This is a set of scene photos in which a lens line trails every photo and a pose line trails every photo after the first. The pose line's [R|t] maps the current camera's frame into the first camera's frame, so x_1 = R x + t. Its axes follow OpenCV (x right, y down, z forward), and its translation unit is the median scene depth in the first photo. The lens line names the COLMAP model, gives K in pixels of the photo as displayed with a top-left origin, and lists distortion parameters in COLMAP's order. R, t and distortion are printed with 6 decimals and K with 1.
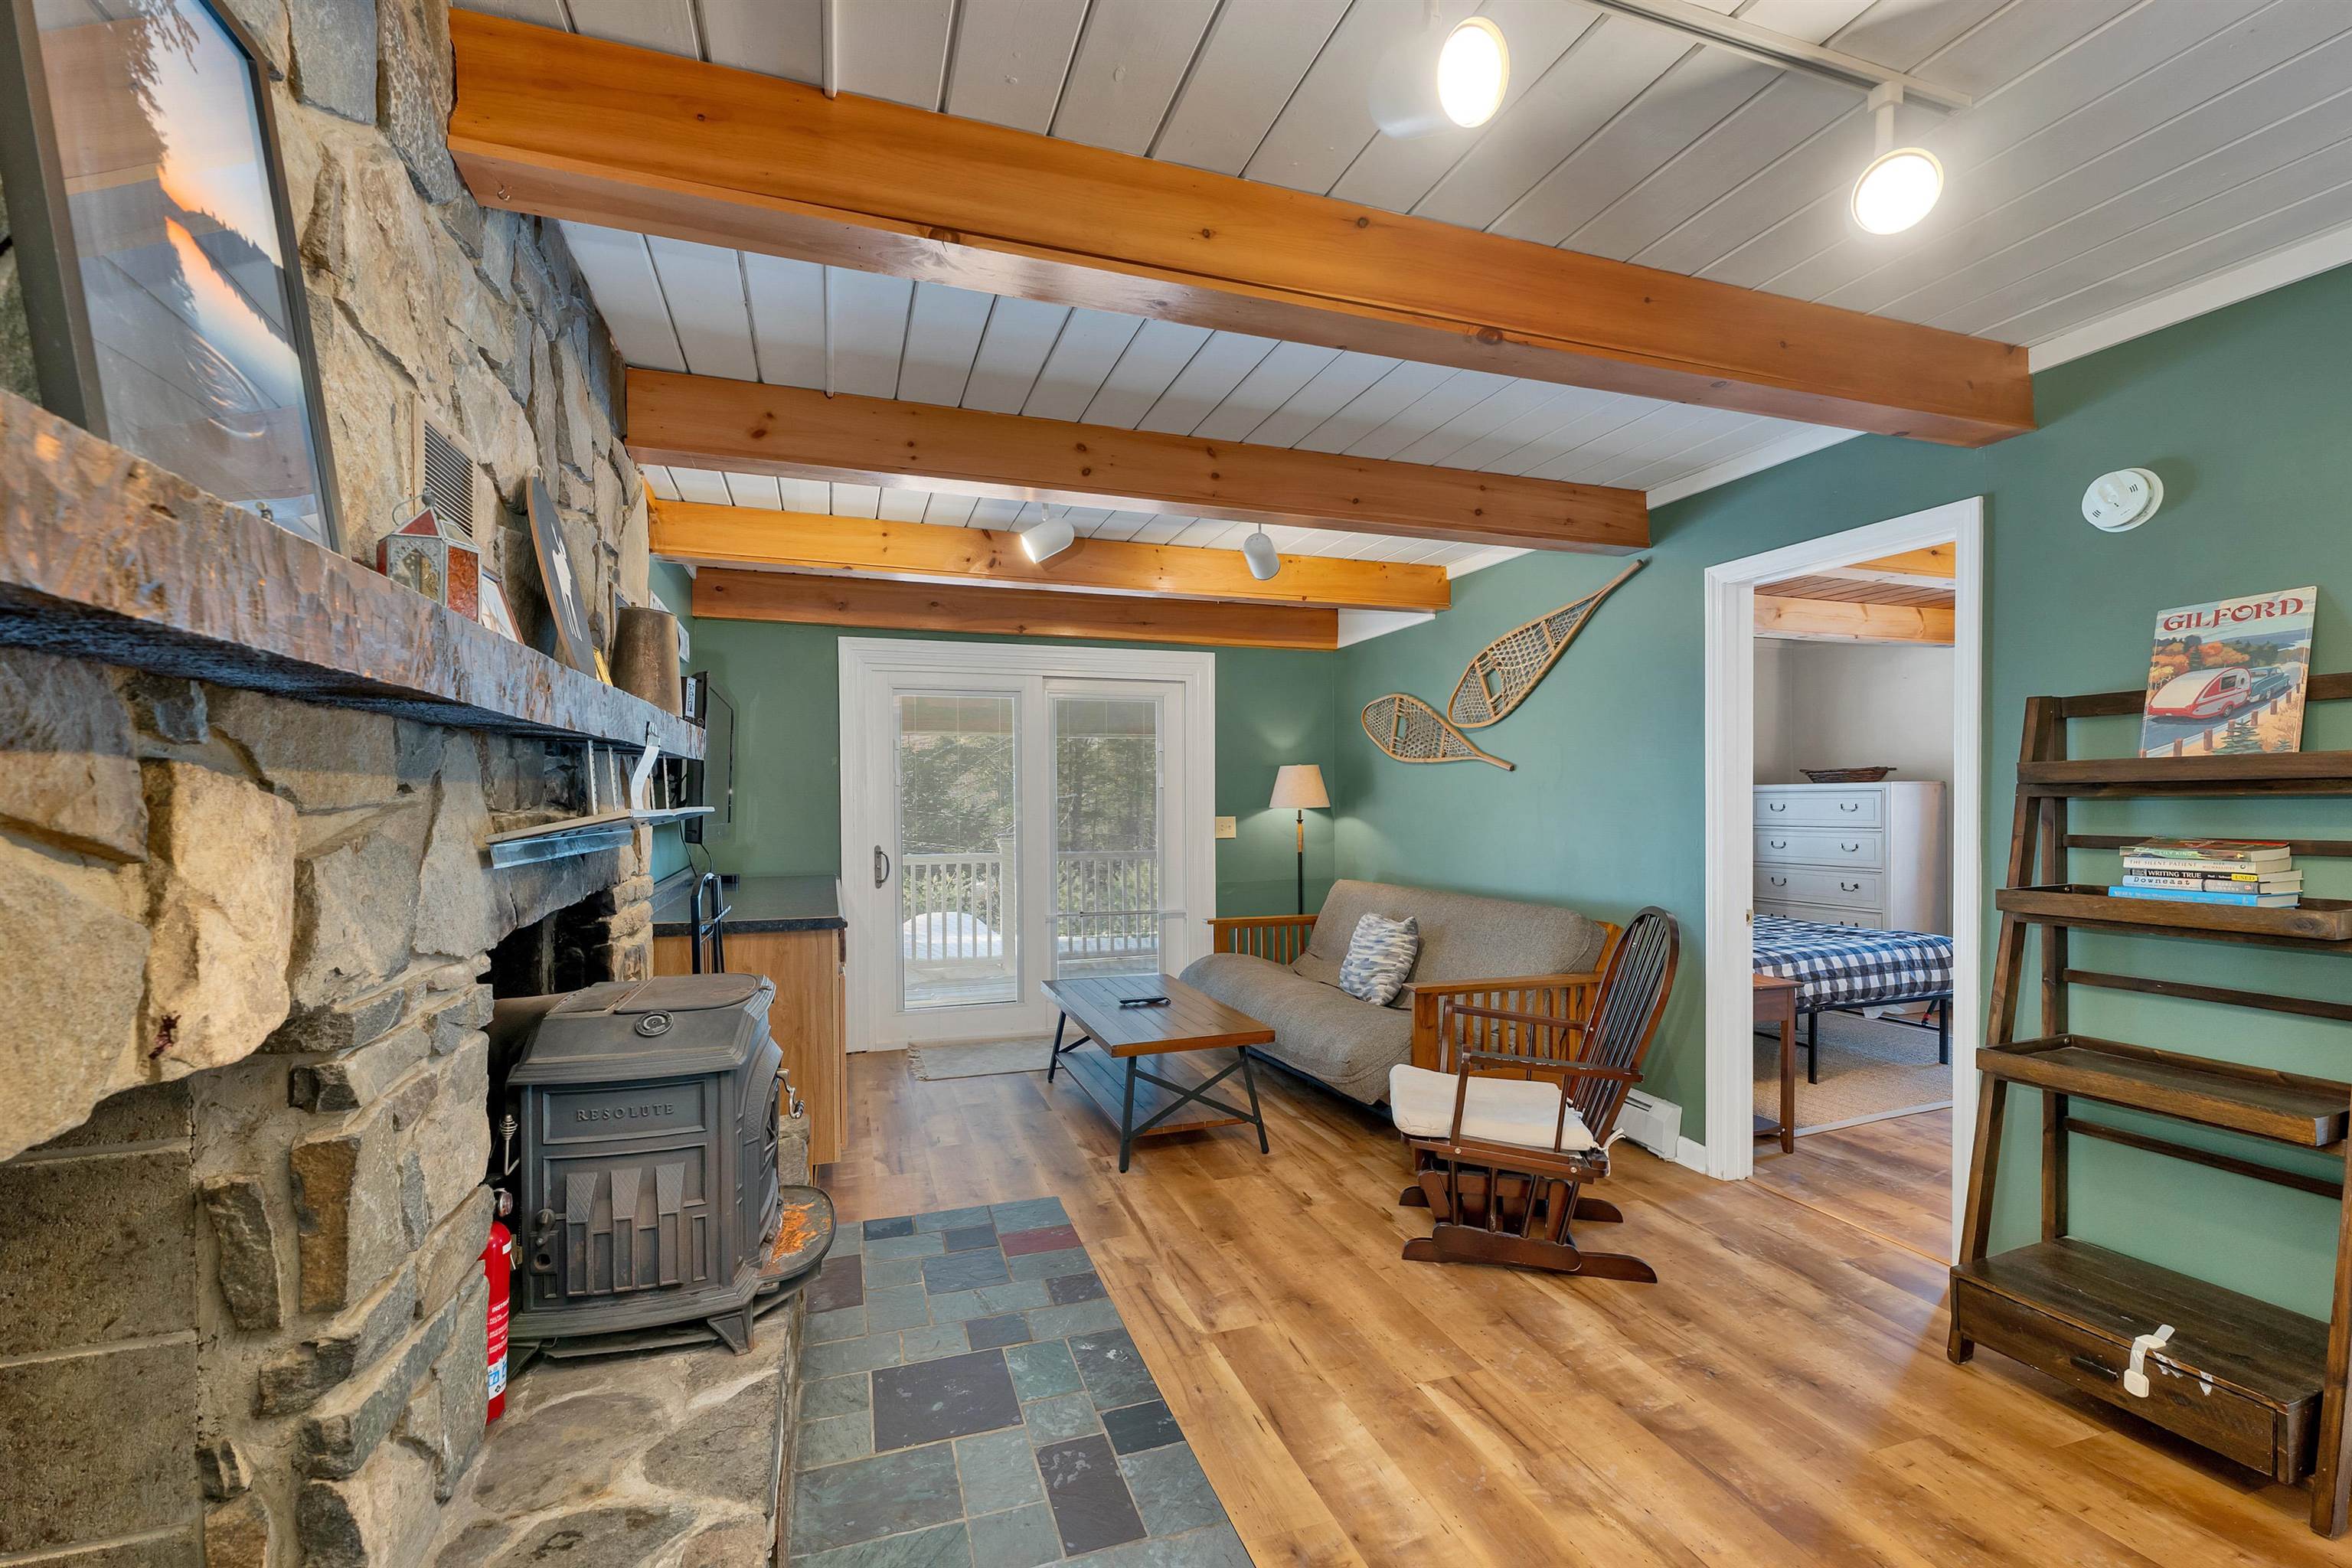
lens RADIAL K [[990.2, 0, 1175.4], [0, 990.2, 803.2], [0, 0, 1]] dist [0.002033, 0.001561]
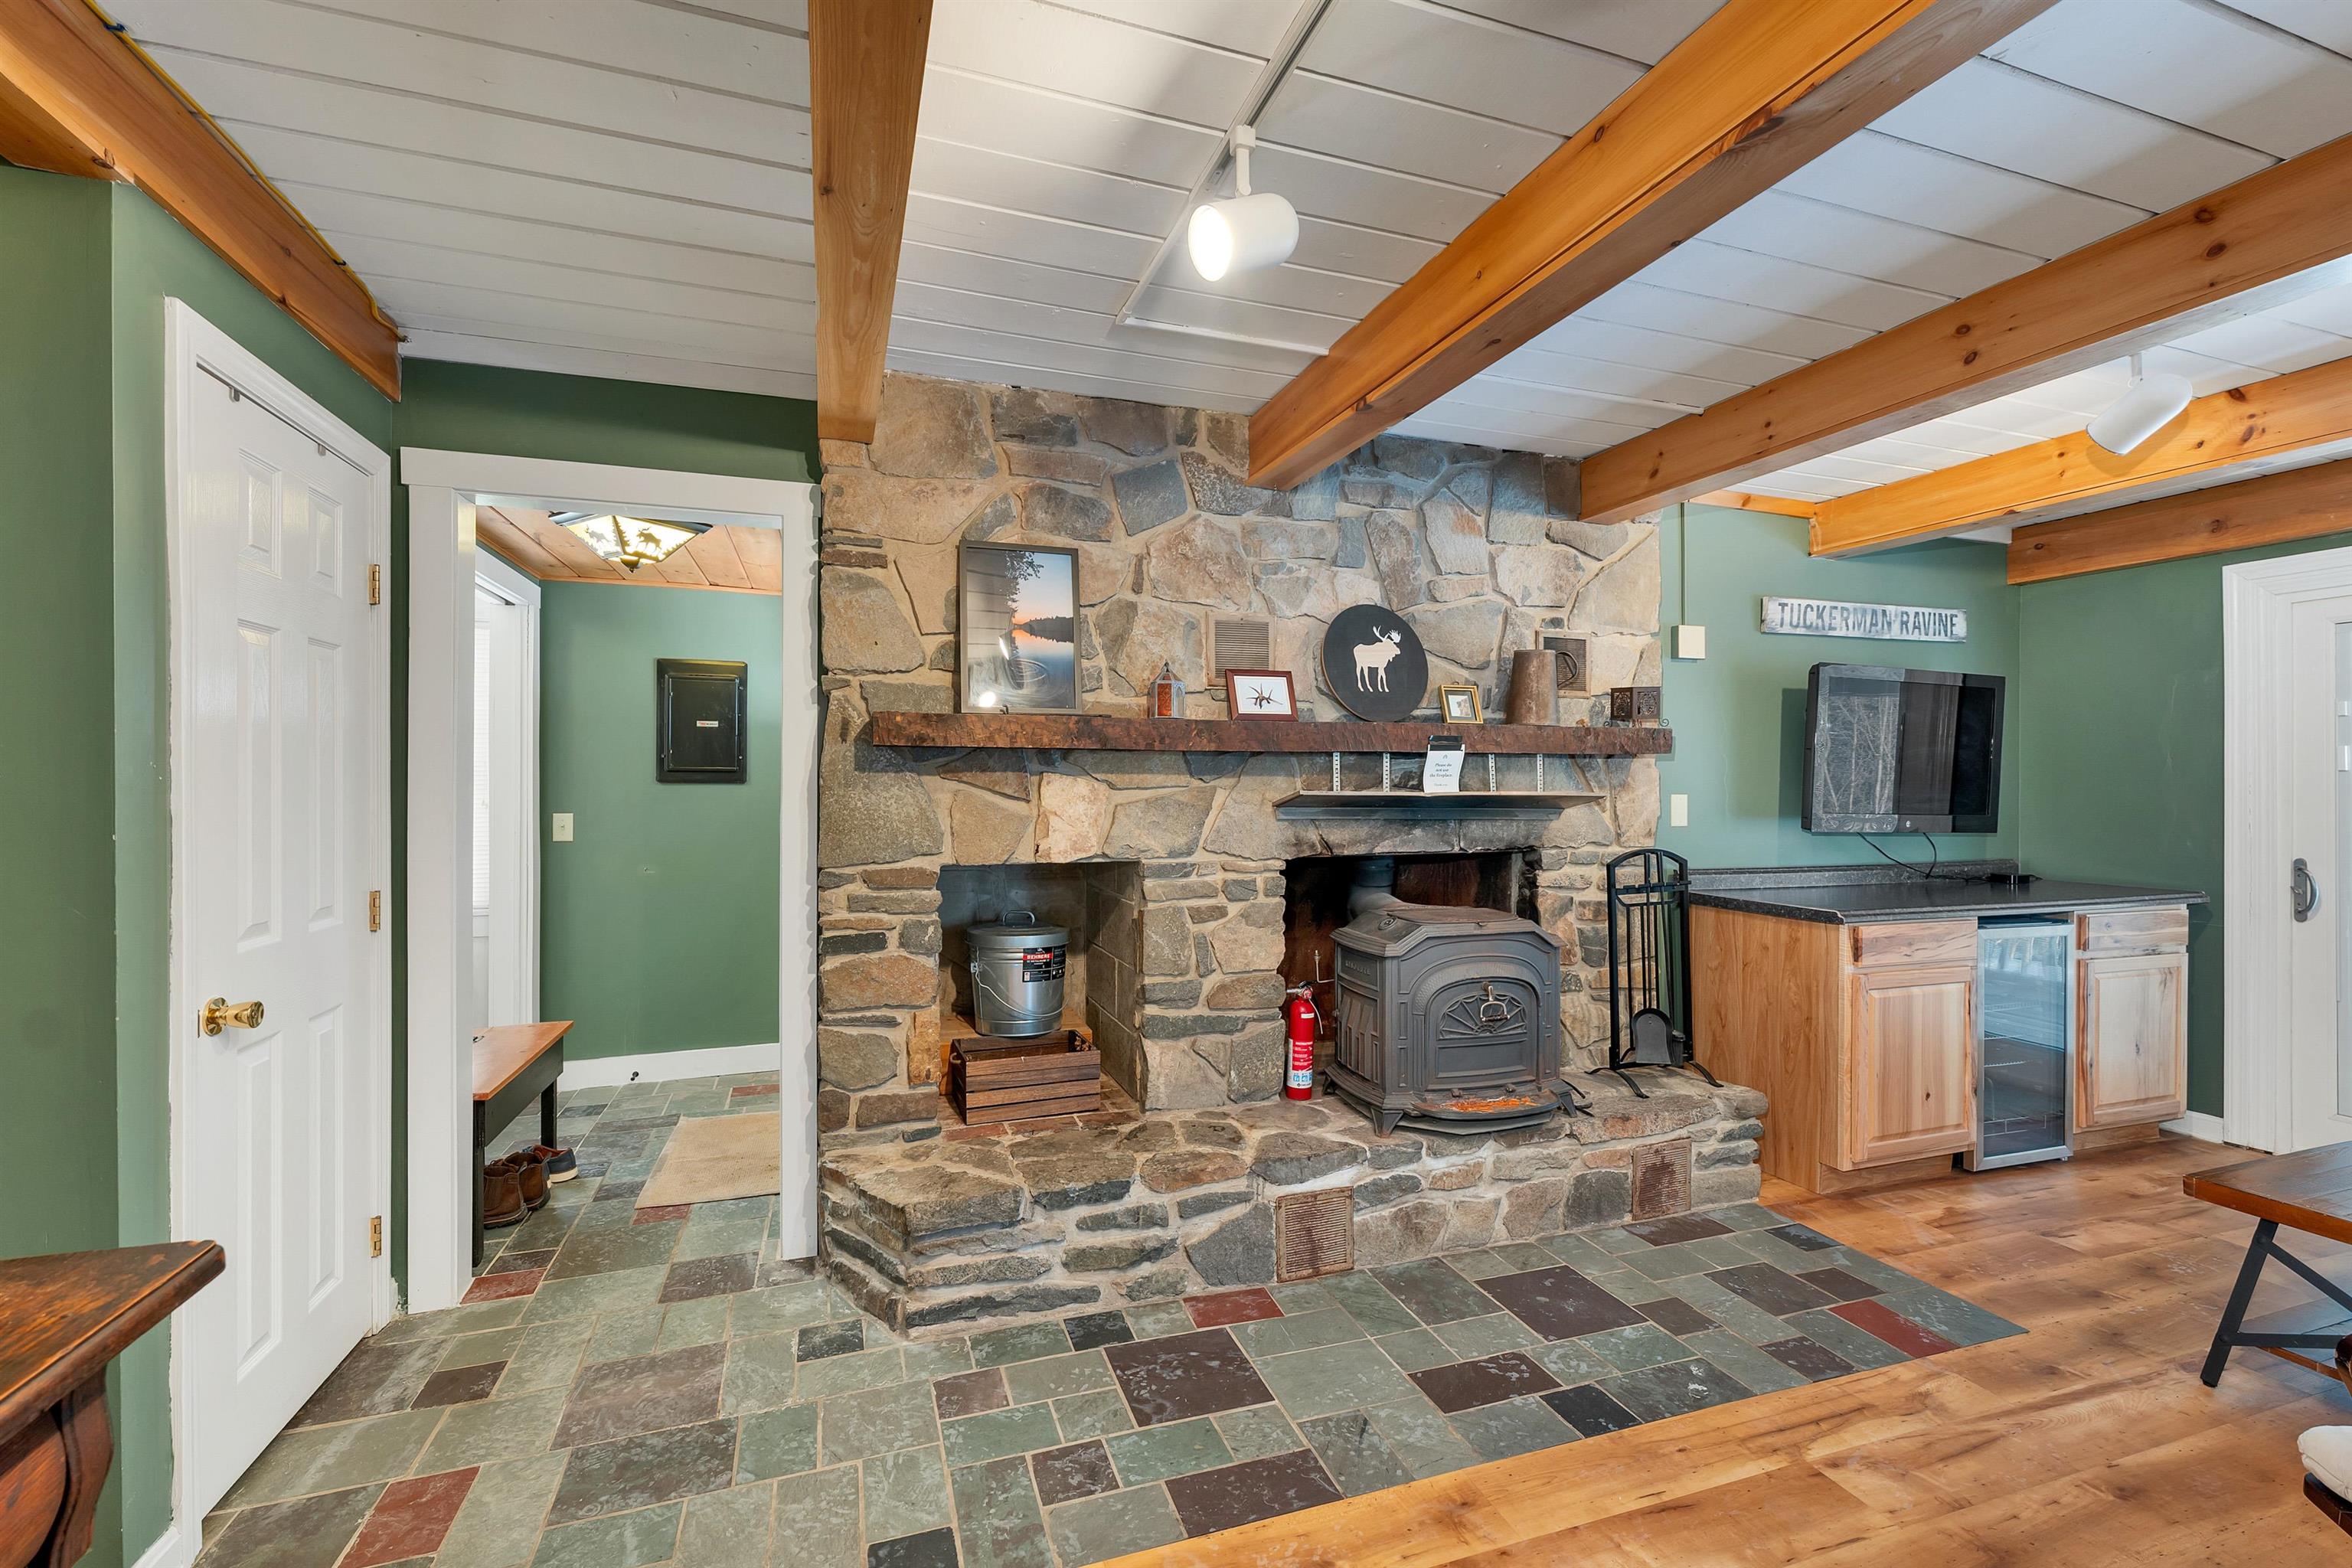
lens RADIAL K [[990.2, 0, 1173.3], [0, 990.2, 784.6], [0, 0, 1]] dist [0.002033, 0.001561]
pose [[0.000150, 0.005170, -0.999987, 0.862725], [-0.010902, 0.999927, 0.005168, -0.007144], [0.999941, 0.010901, 0.000206, 0.505356]]
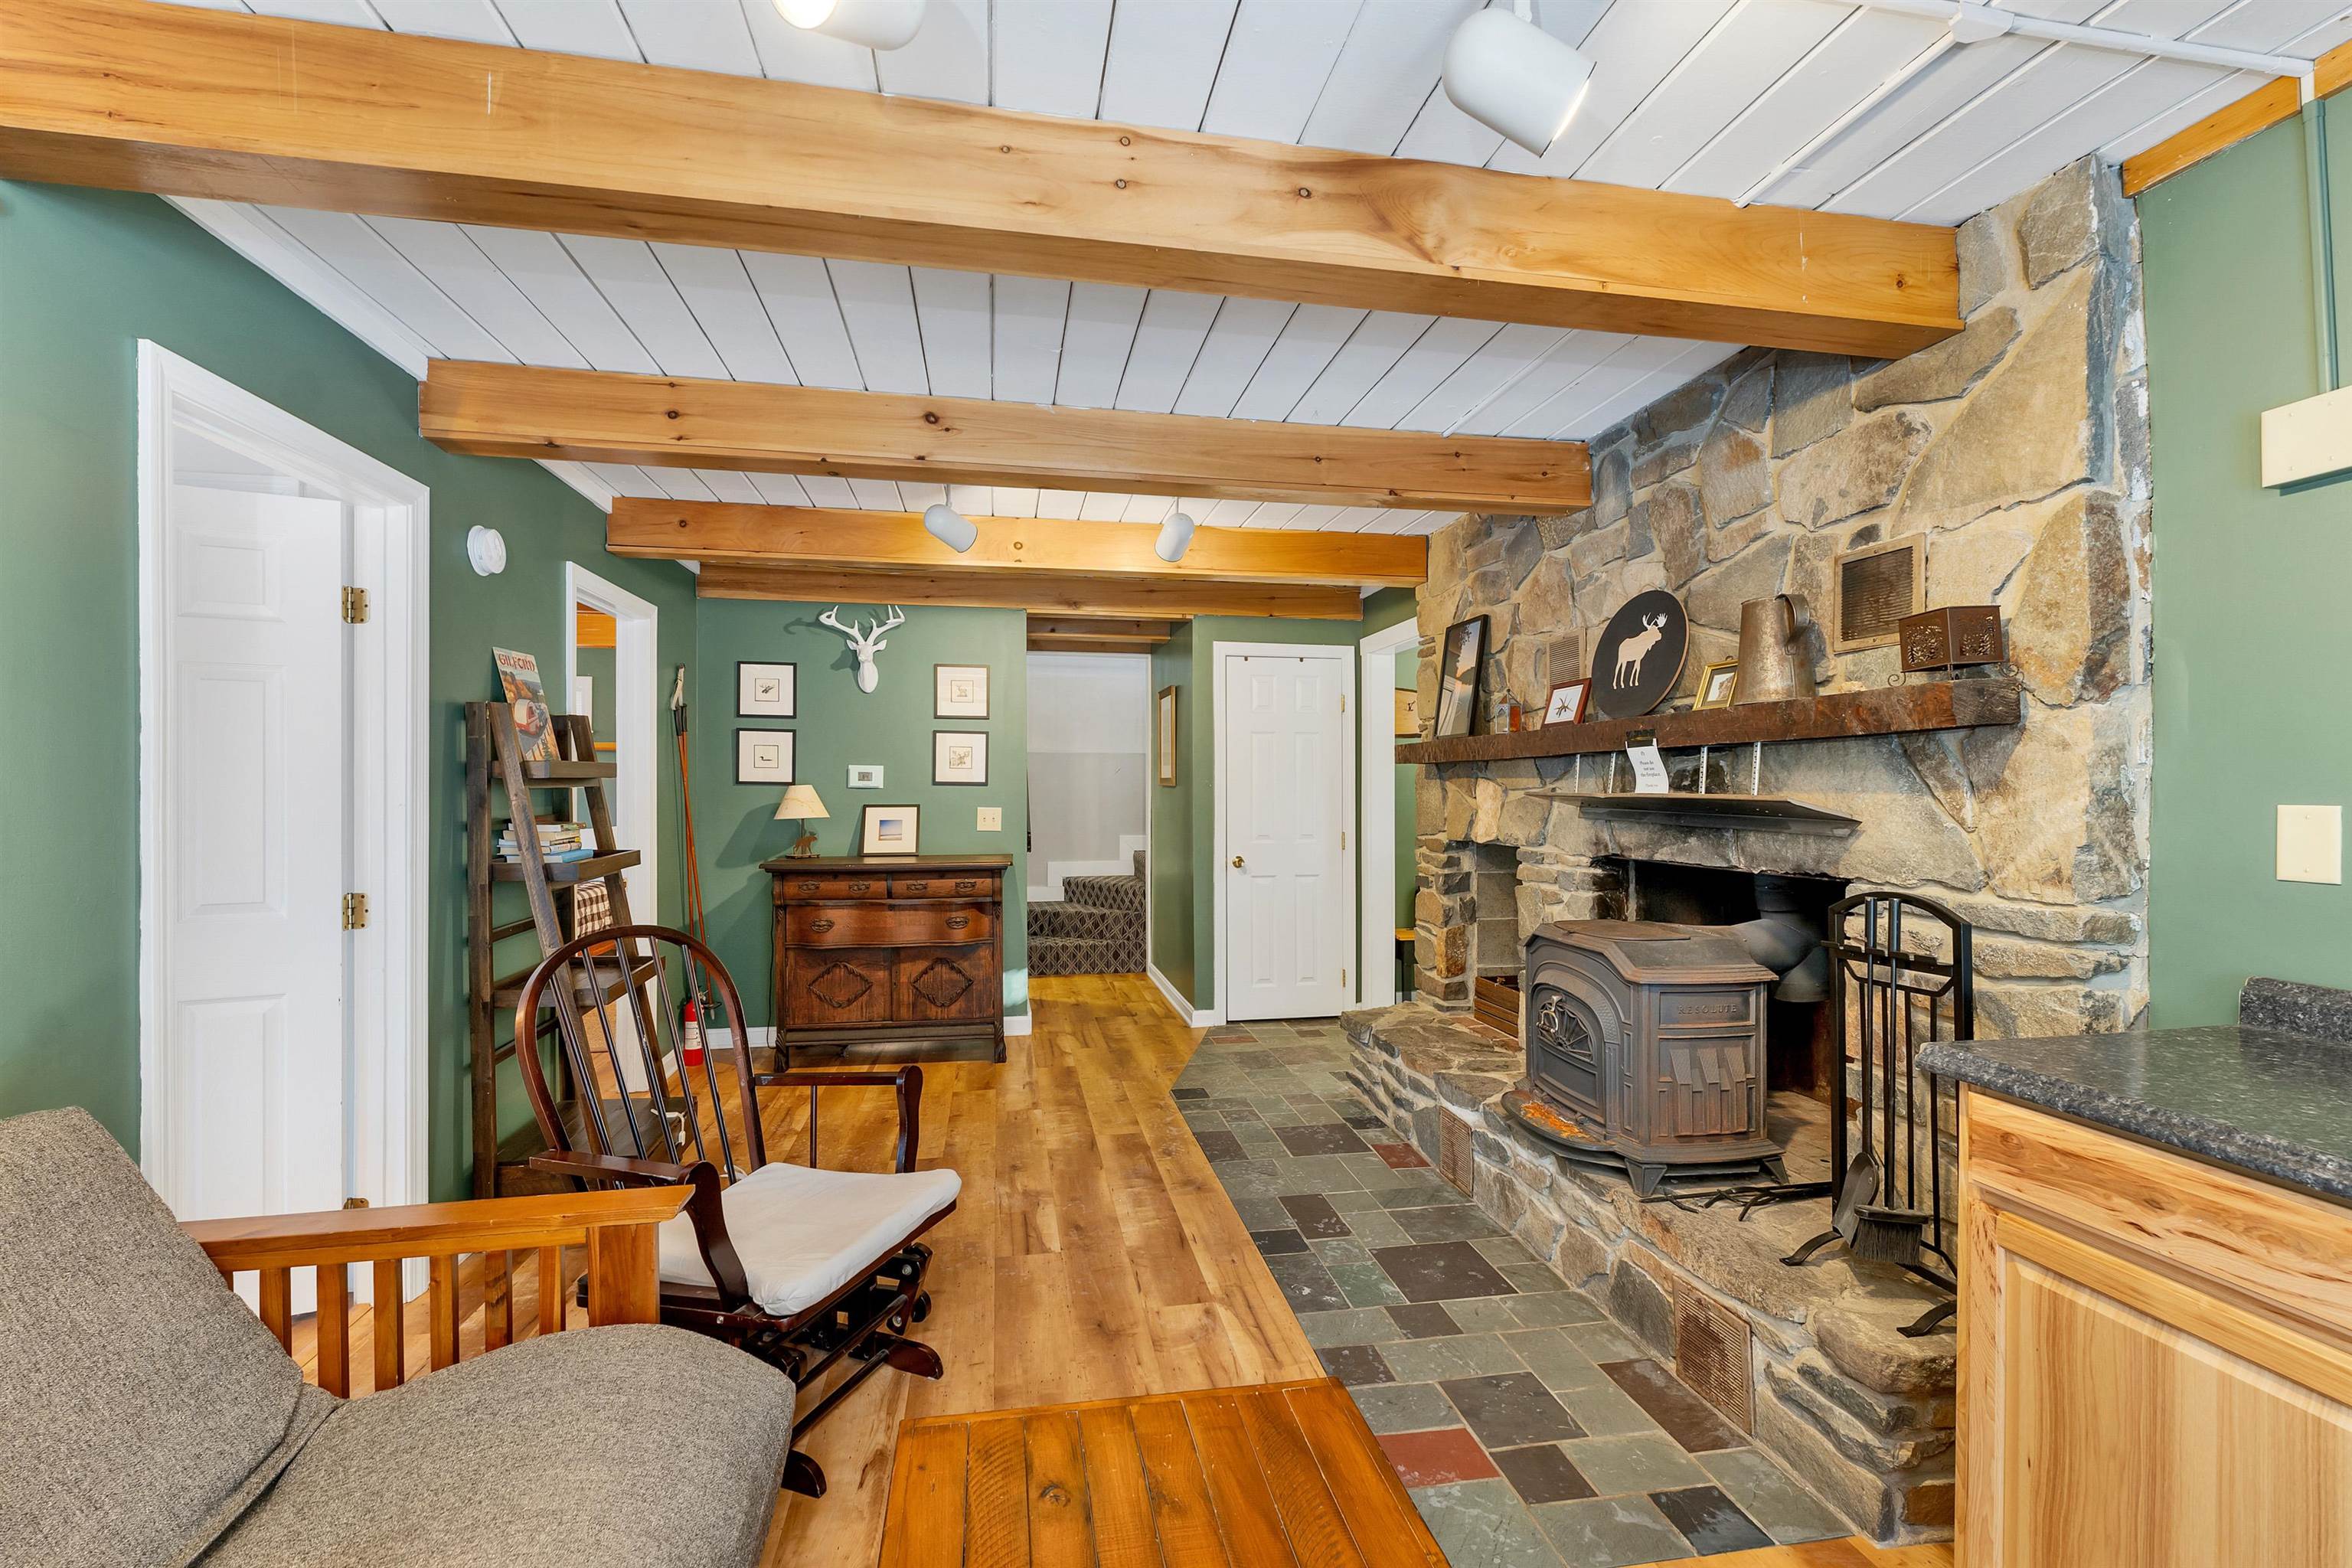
lens RADIAL K [[990.2, 0, 1173.1], [0, 990.2, 793.5], [0, 0, 1]] dist [0.002033, 0.001561]
pose [[-0.989124, 0.003005, 0.147055, -0.082105], [0.005125, 0.999888, 0.014042, -0.013602], [-0.146997, 0.014643, -0.989029, 2.108708]]
